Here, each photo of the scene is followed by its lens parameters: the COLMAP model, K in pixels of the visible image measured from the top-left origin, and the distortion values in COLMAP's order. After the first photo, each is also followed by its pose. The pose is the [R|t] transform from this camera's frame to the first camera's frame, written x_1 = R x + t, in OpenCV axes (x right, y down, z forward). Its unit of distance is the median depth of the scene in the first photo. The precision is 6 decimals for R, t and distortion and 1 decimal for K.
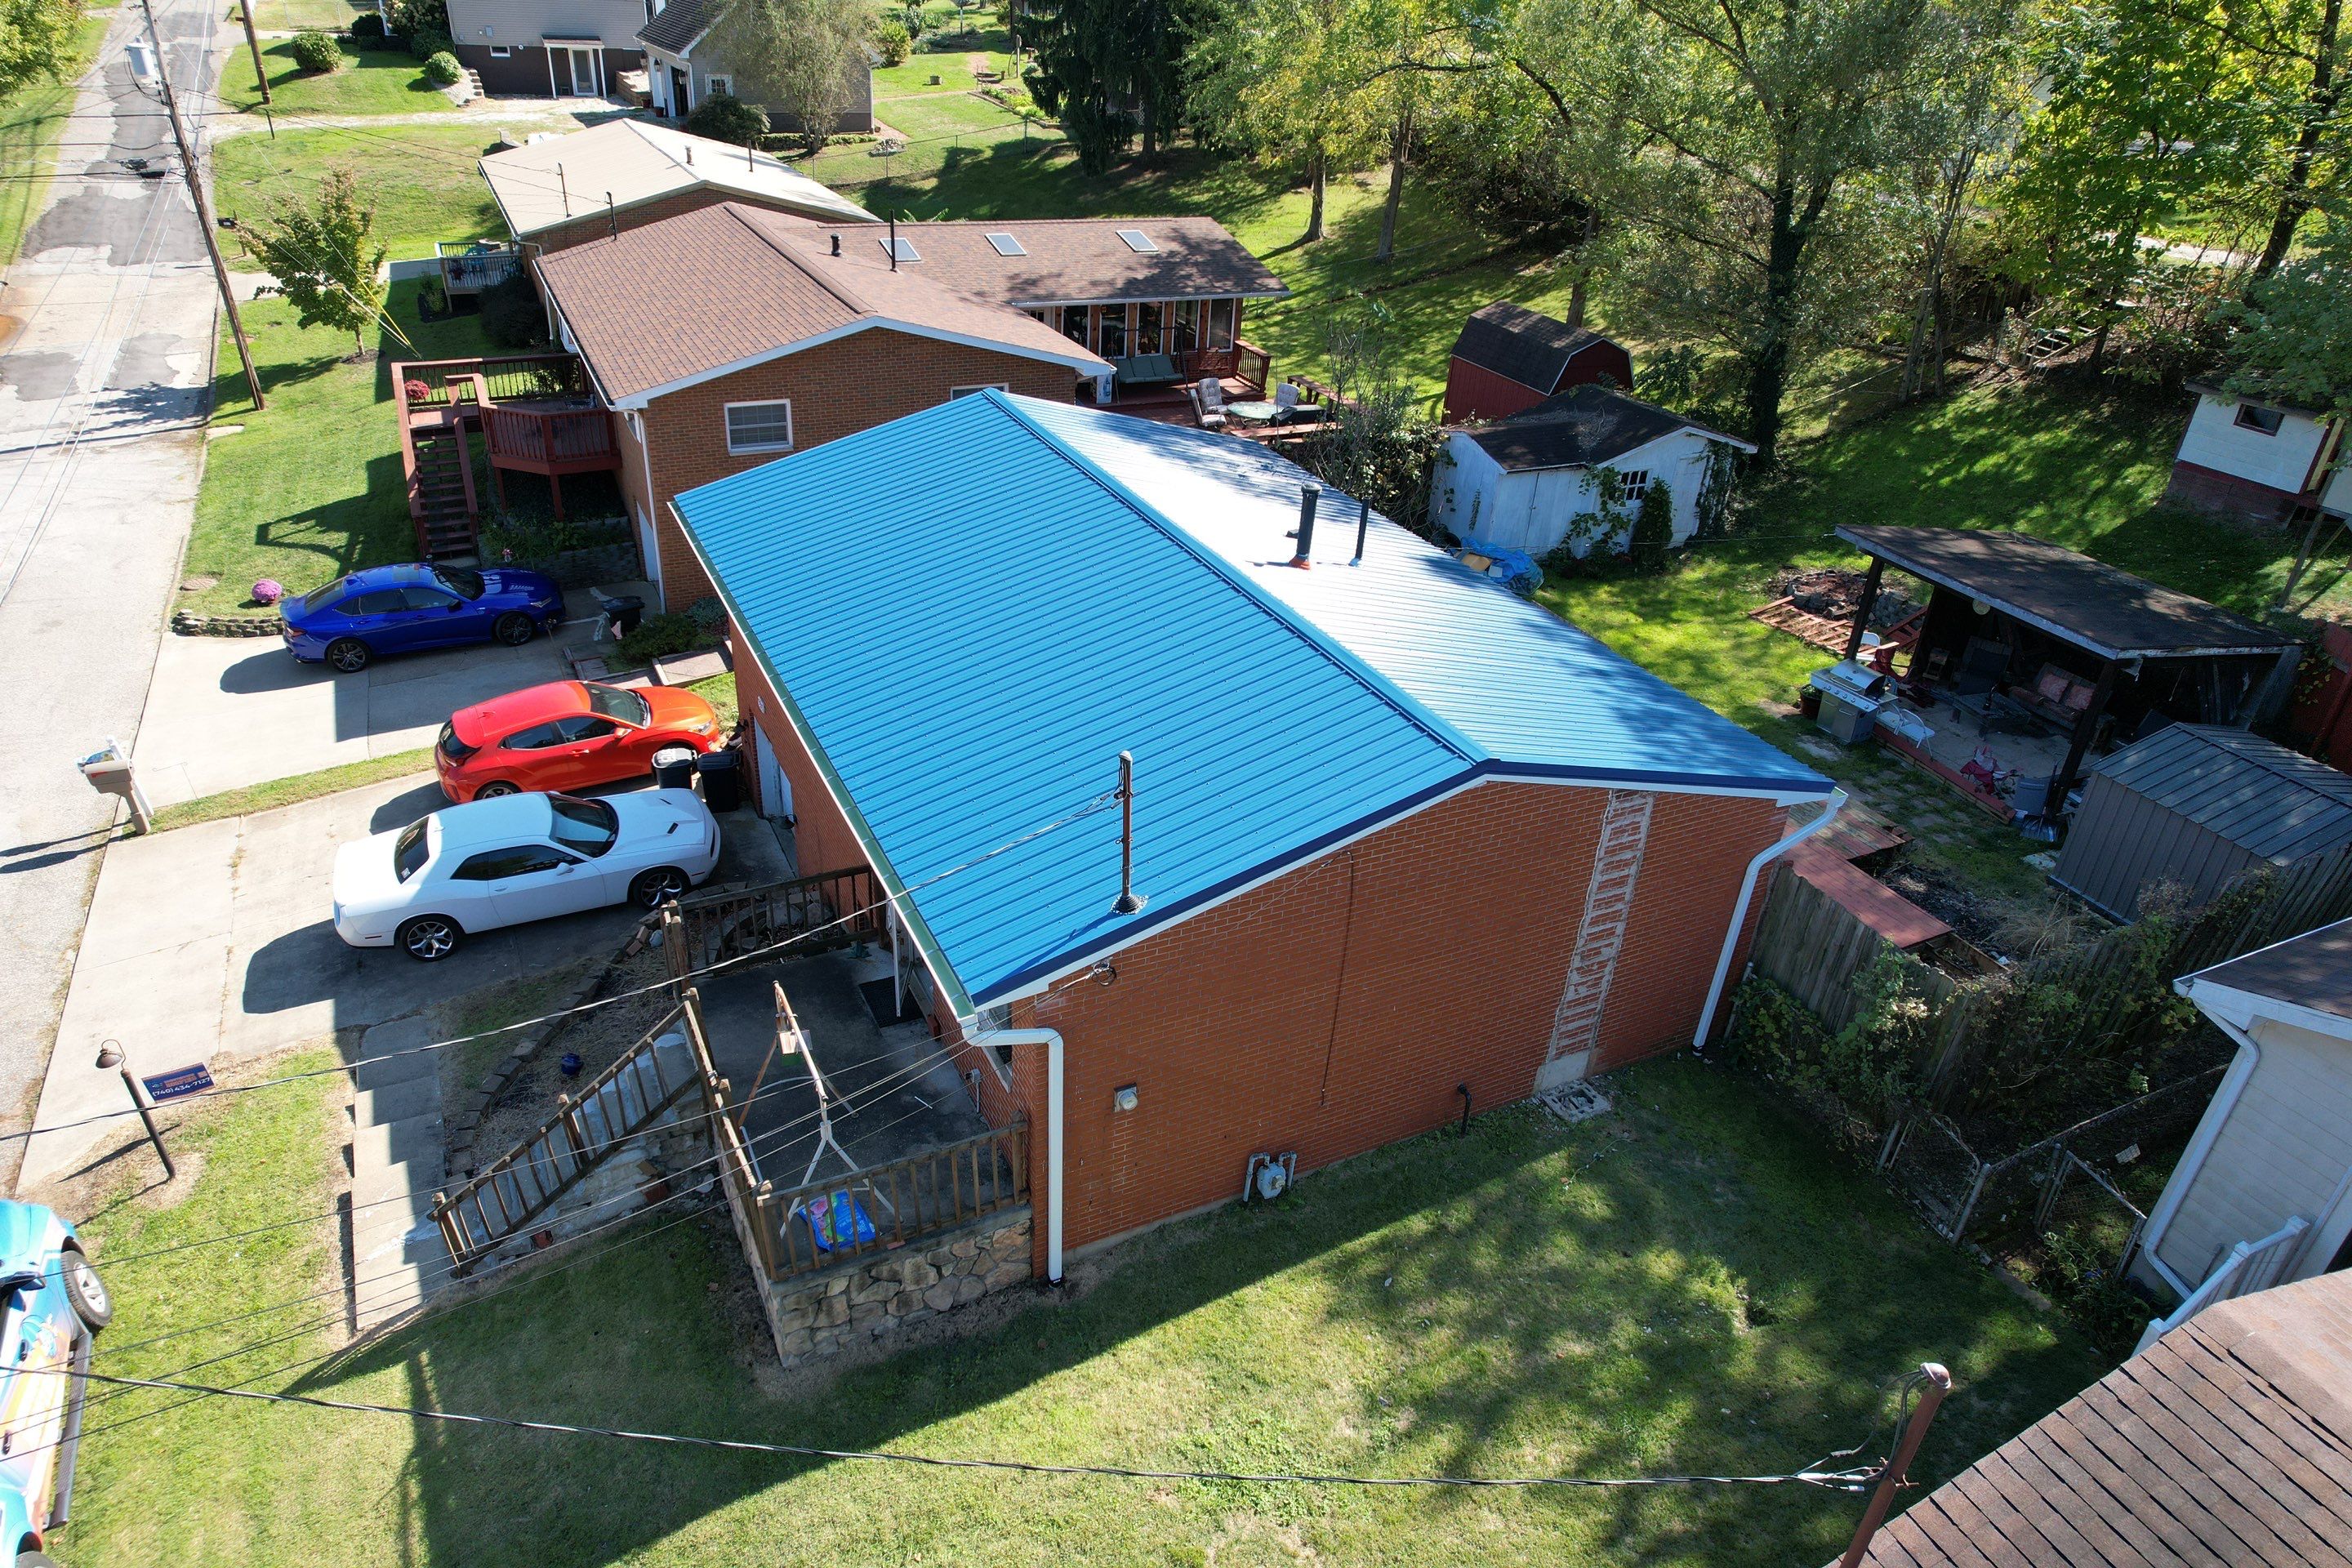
lens RADIAL K [[1521.4, 0, 1176.0], [0, 1521.4, 784.0], [0, 0, 1]] dist [-0.089442, 0.083177]
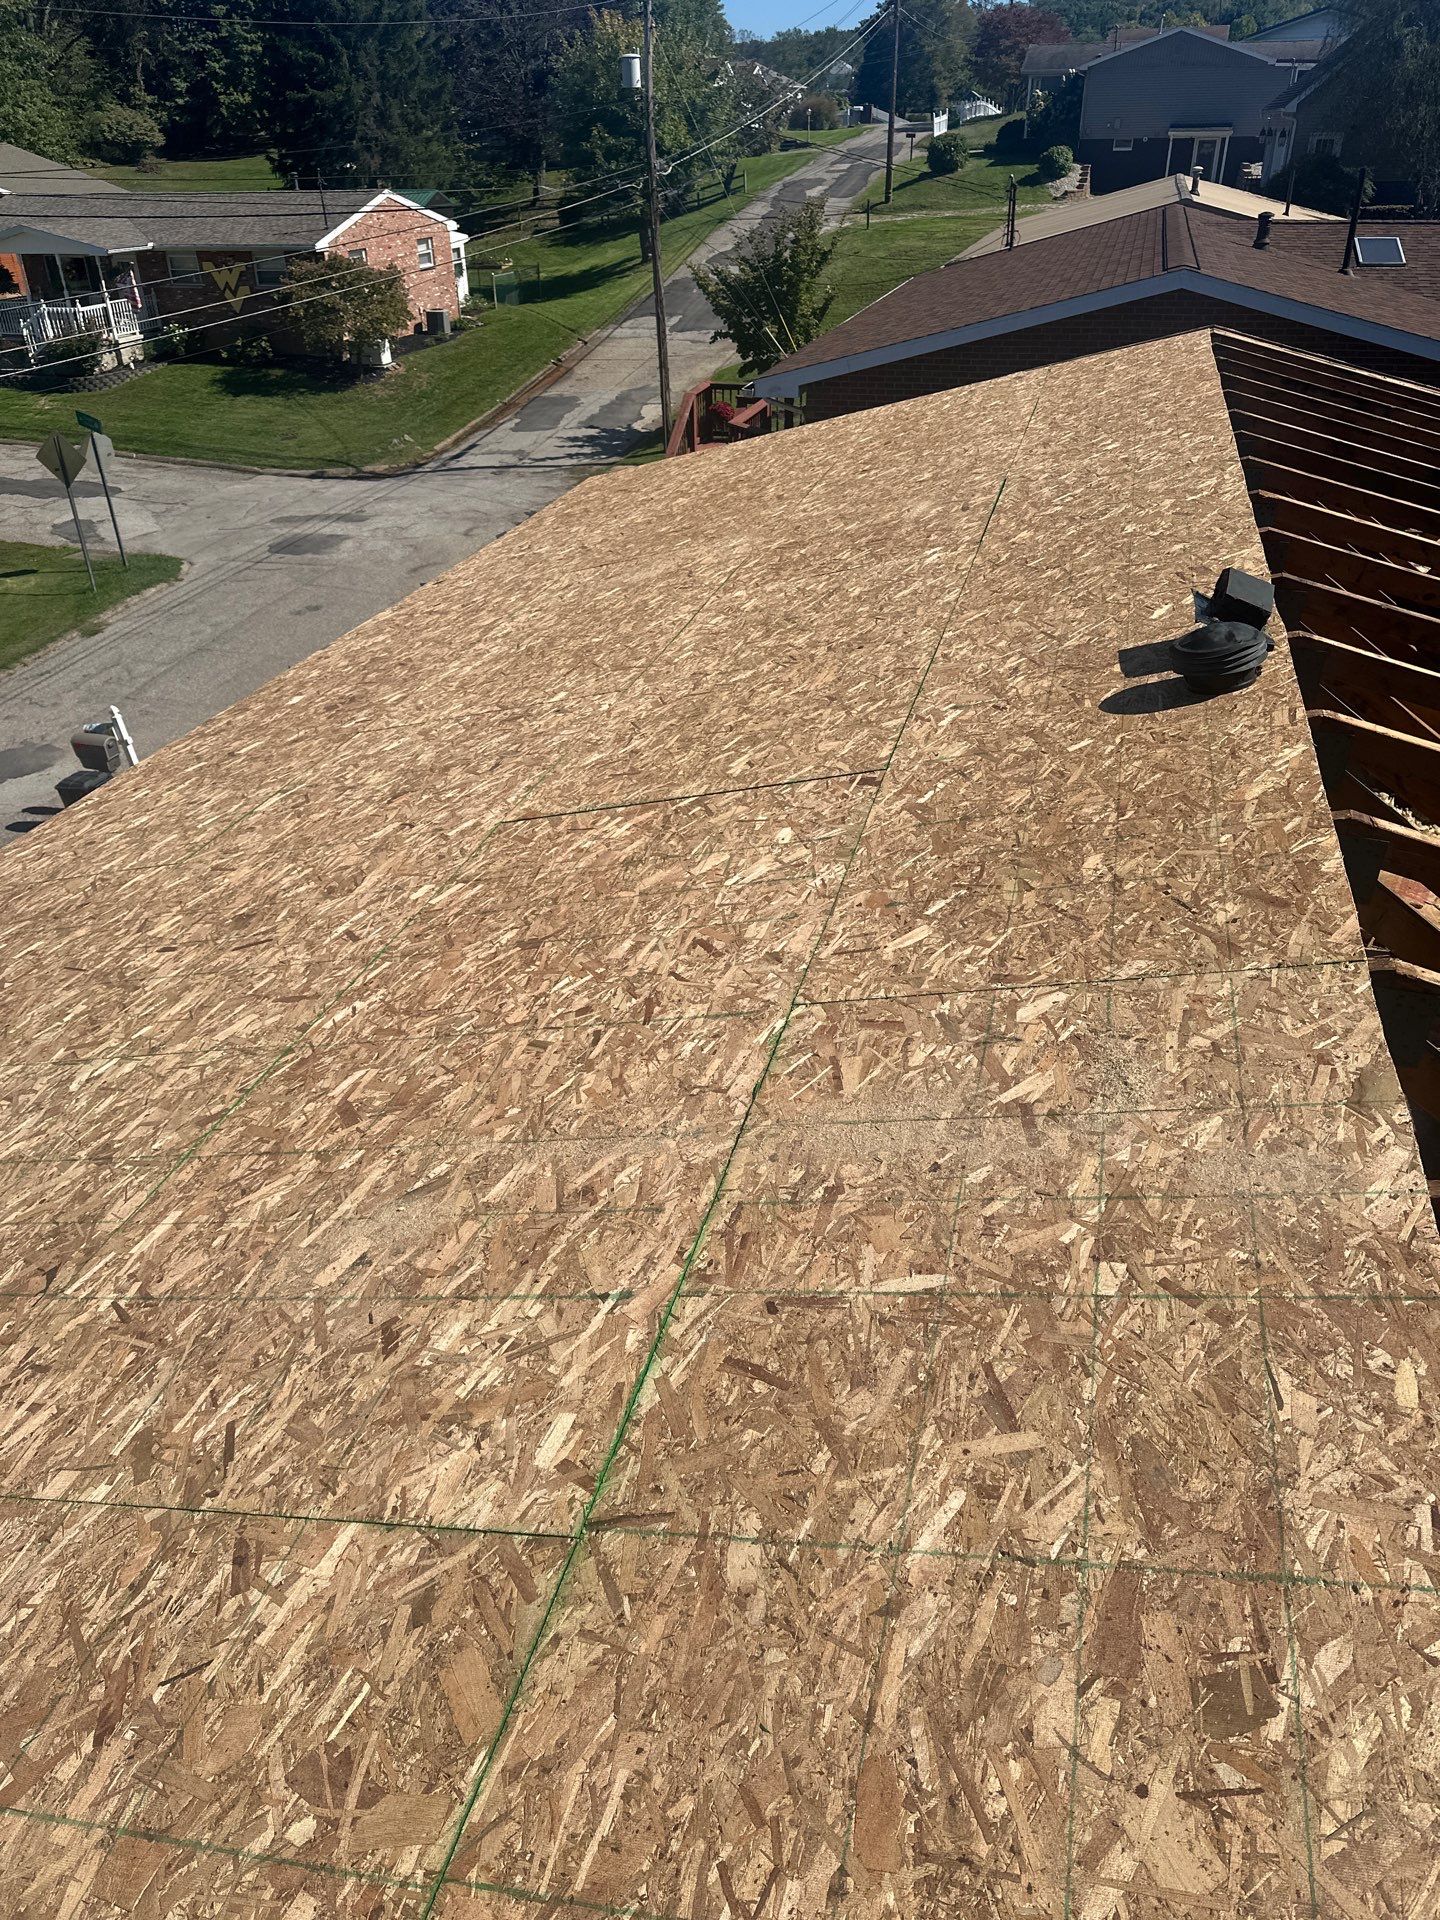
lens RADIAL K [[1359.7, 0, 720.0], [0, 1359.7, 960.0], [0, 0, 1]] dist [0.005075, 0.005742]
pose [[0.745546, 0.288004, -0.601012, 0.066745], [-0.275689, 0.954305, 0.115314, -0.071270], [0.606759, 0.079720, 0.790878, 0.521914]]
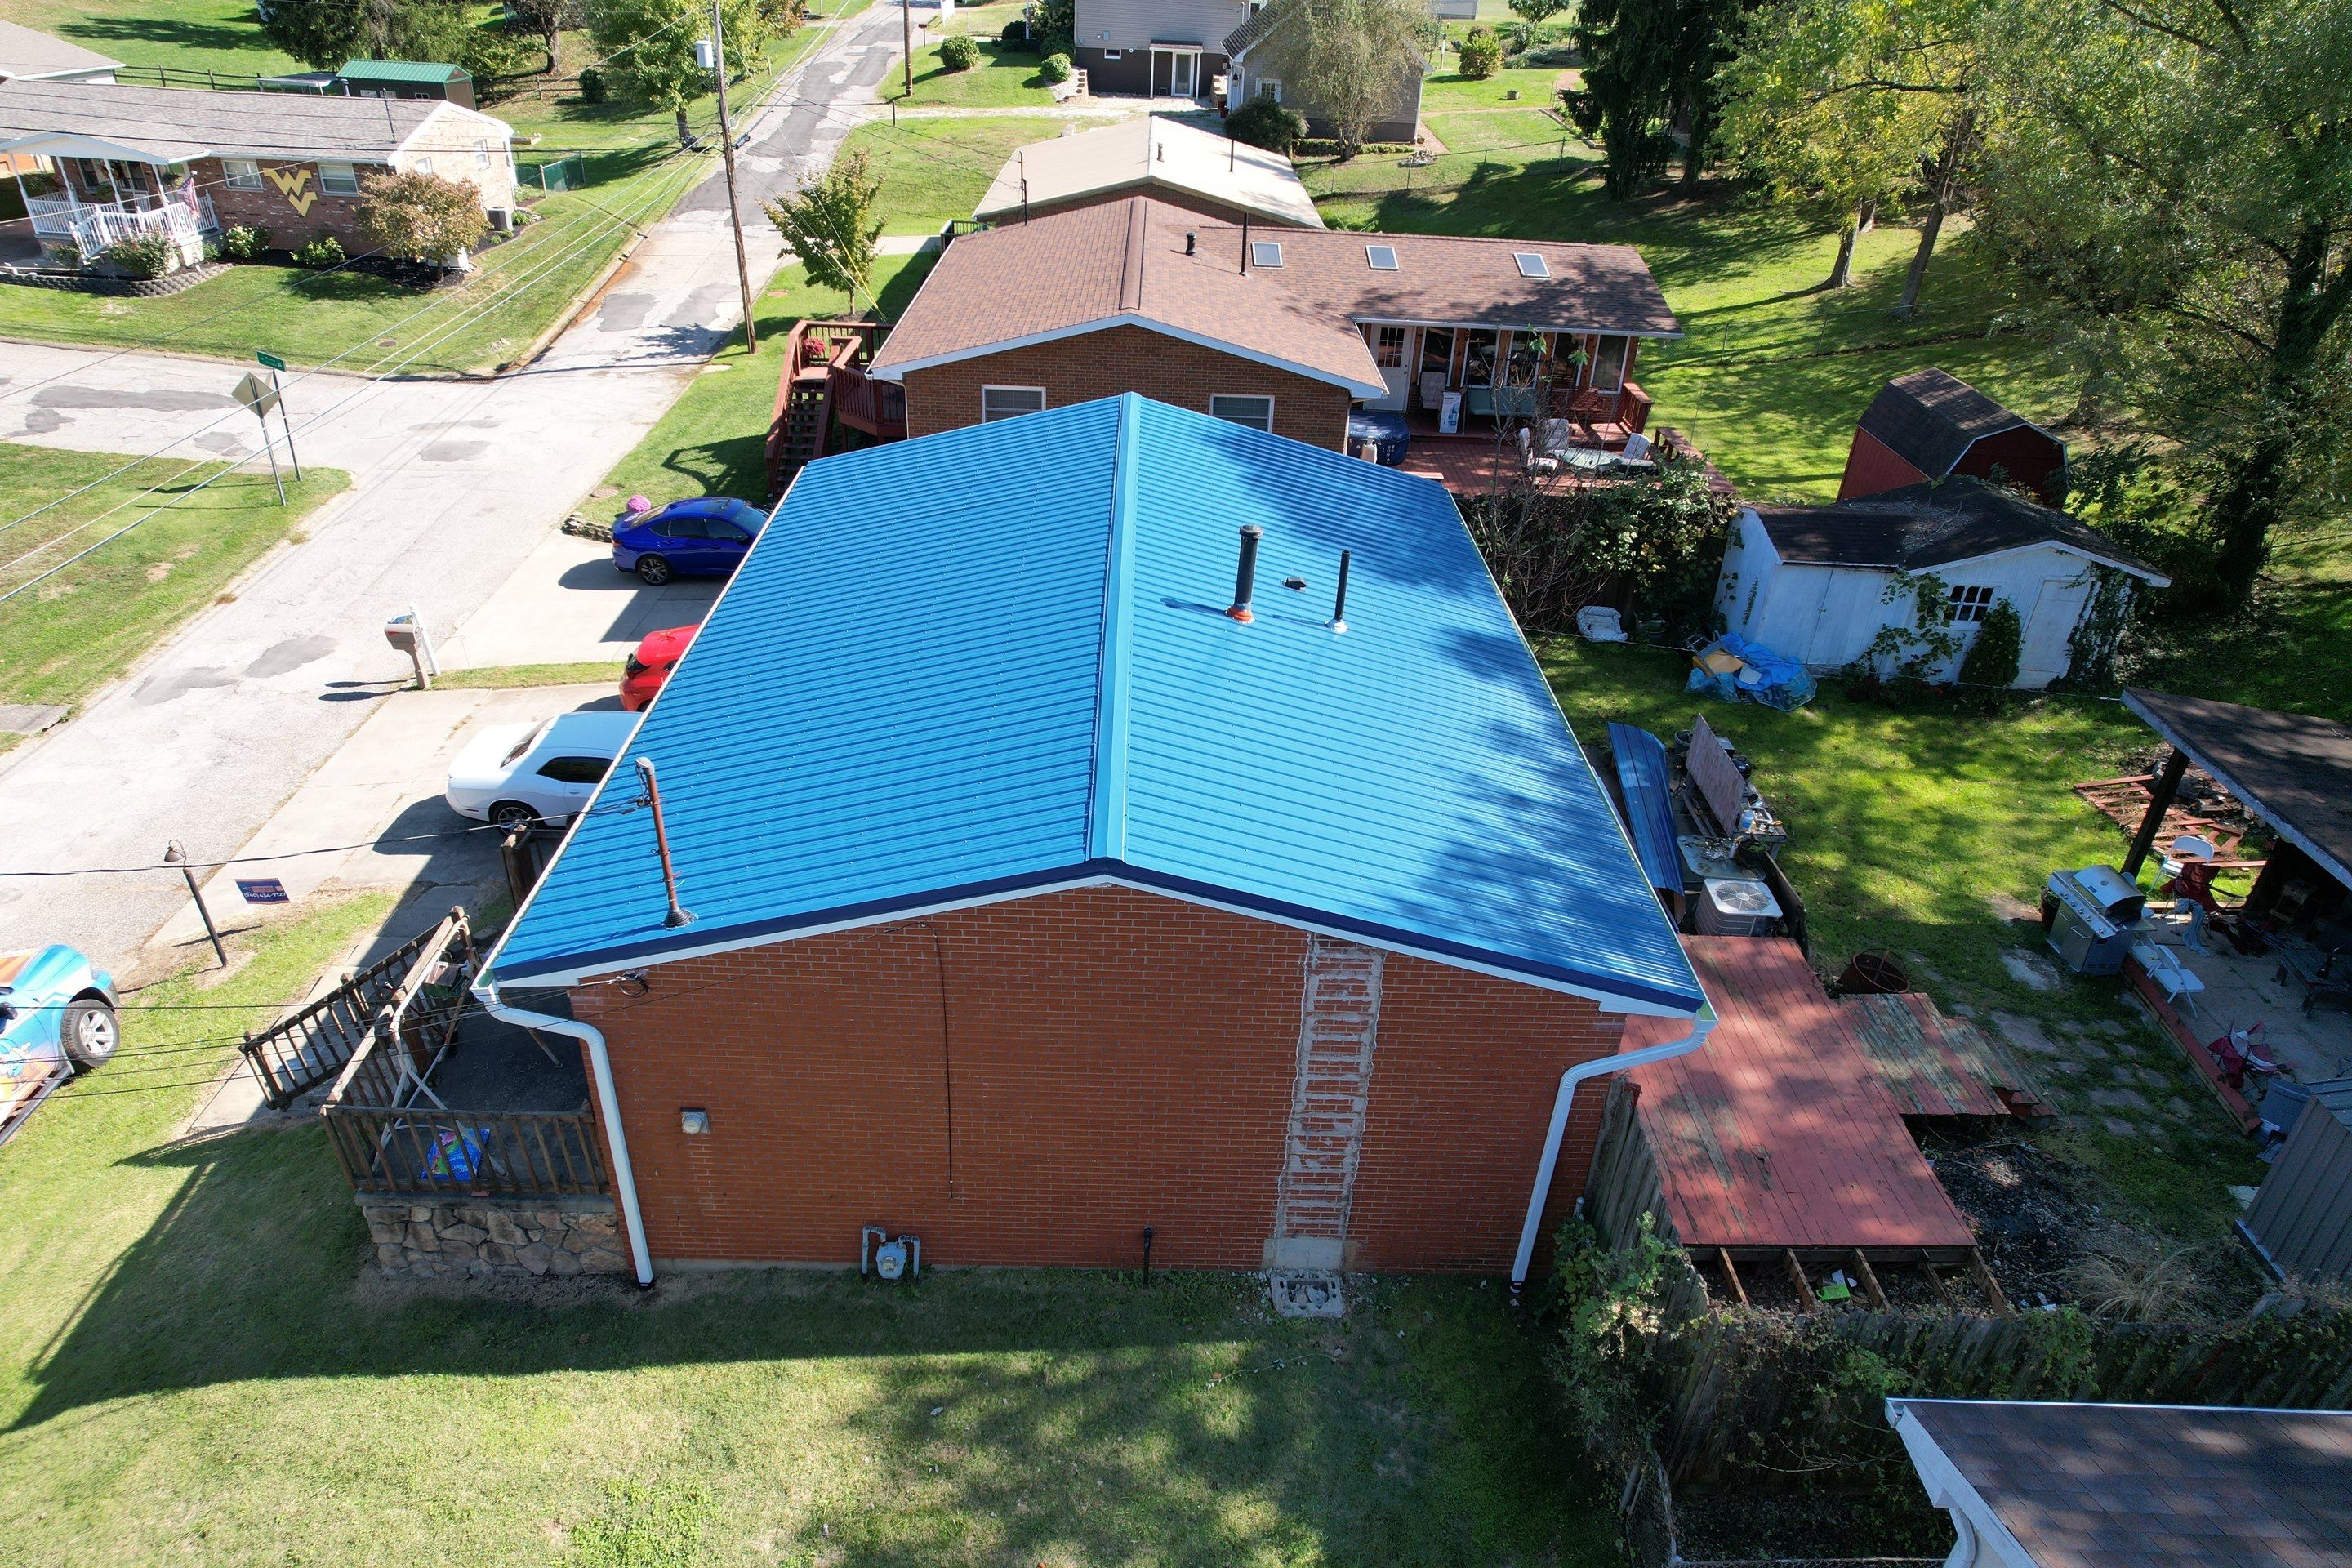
lens RADIAL K [[1521.4, 0, 1176.0], [0, 1521.4, 784.0], [0, 0, 1]] dist [-0.089442, 0.083177]
pose [[0.900705, 0.200890, -0.385192, 0.289535], [-0.205296, 0.978236, 0.030134, -0.046621], [0.382863, 0.051937, 0.922344, 0.119377]]
